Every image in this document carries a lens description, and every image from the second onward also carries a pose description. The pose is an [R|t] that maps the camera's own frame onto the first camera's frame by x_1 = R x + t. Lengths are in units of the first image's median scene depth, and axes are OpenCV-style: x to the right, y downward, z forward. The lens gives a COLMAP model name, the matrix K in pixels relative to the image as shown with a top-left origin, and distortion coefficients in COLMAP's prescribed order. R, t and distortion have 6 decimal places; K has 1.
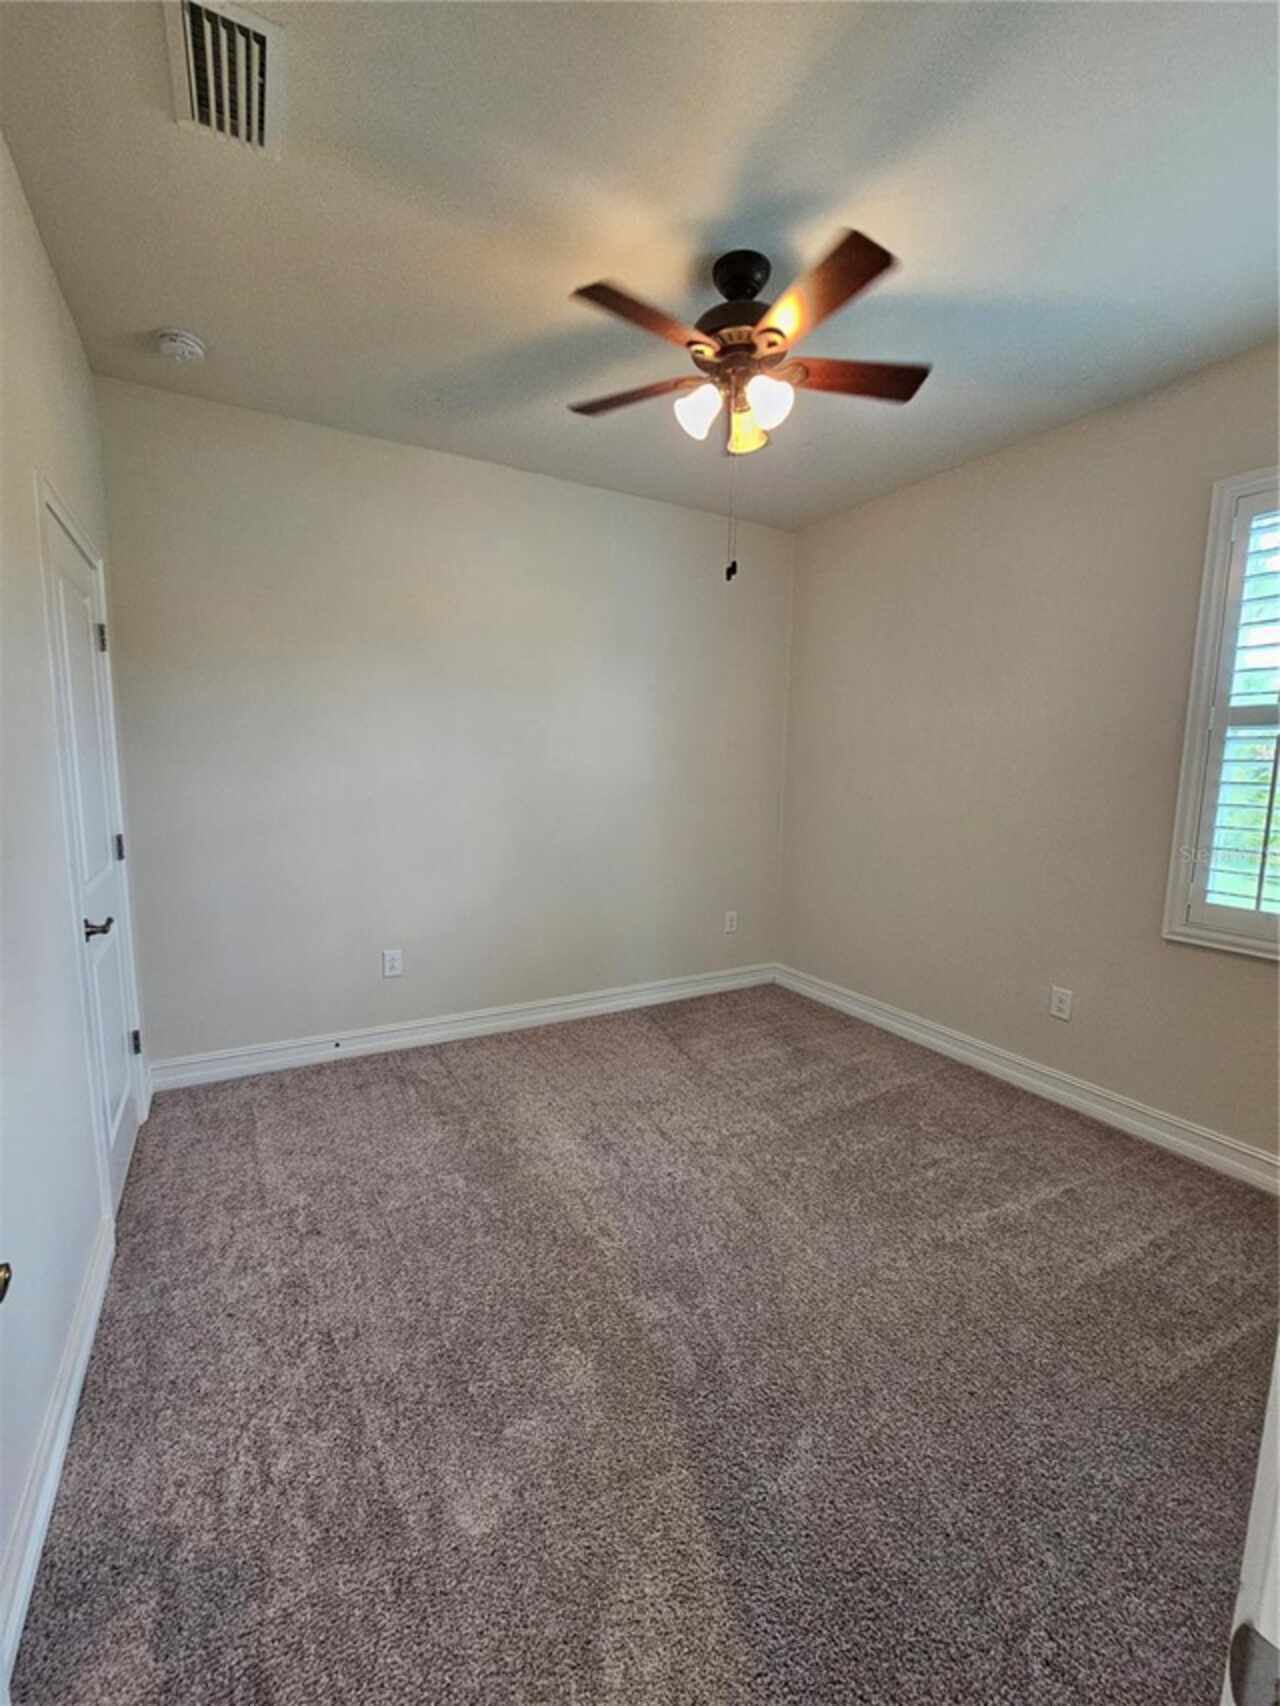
lens RADIAL K [[703.6, 0, 623.8], [0, 703.6, 856.2], [0, 0, 1]] dist [-0.007942, 0.005189]
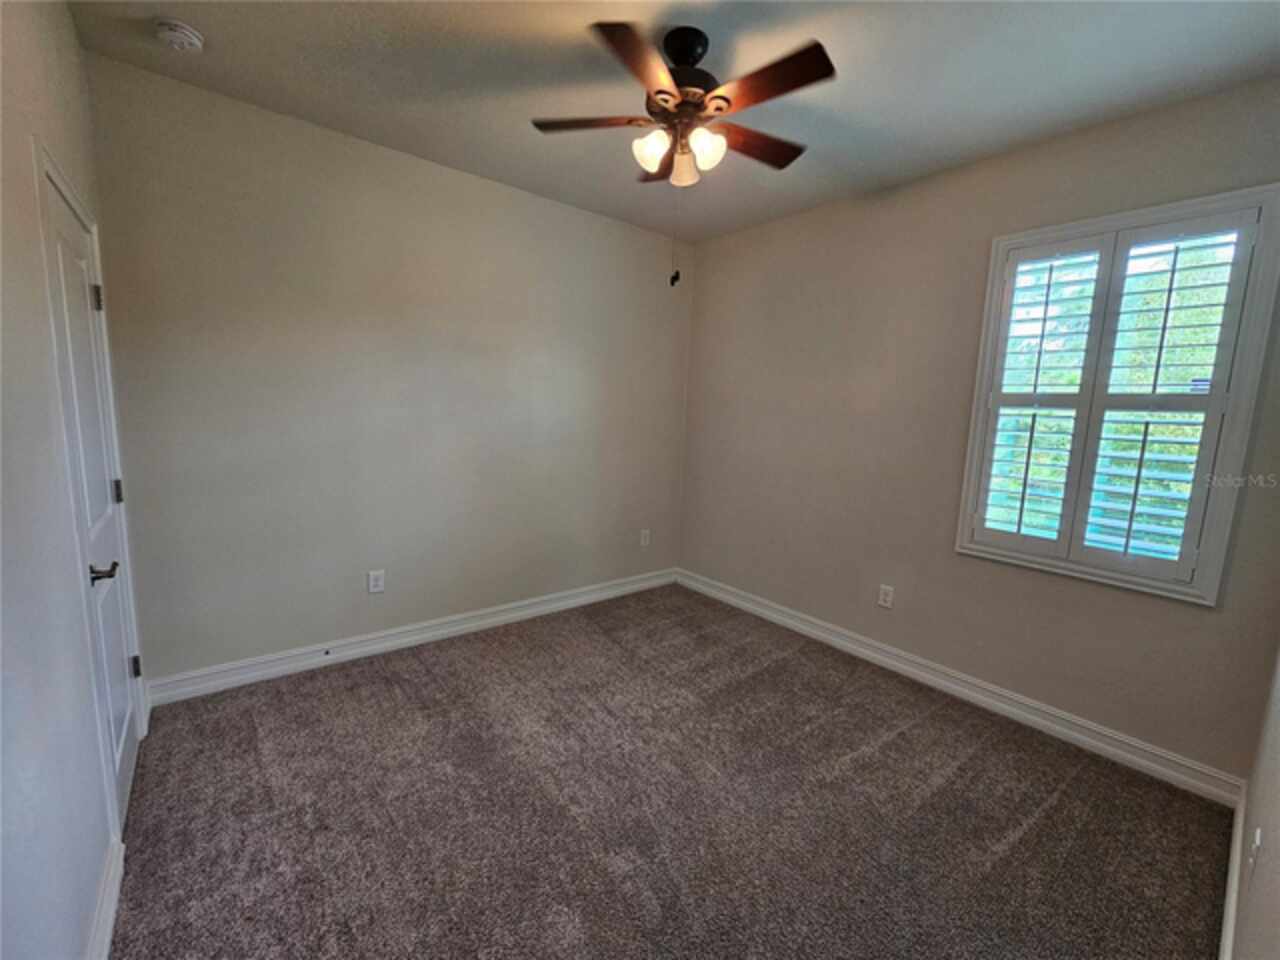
lens RADIAL K [[527.9, 0, 630.4], [0, 527.9, 481.6], [0, 0, 1]] dist [-0.007942, 0.005189]
pose [[0.984399, -0.001835, 0.175940, -0.090710], [-0.000172, 0.999935, 0.011392, -0.043711], [-0.175950, -0.011245, 0.984335, 0.061397]]
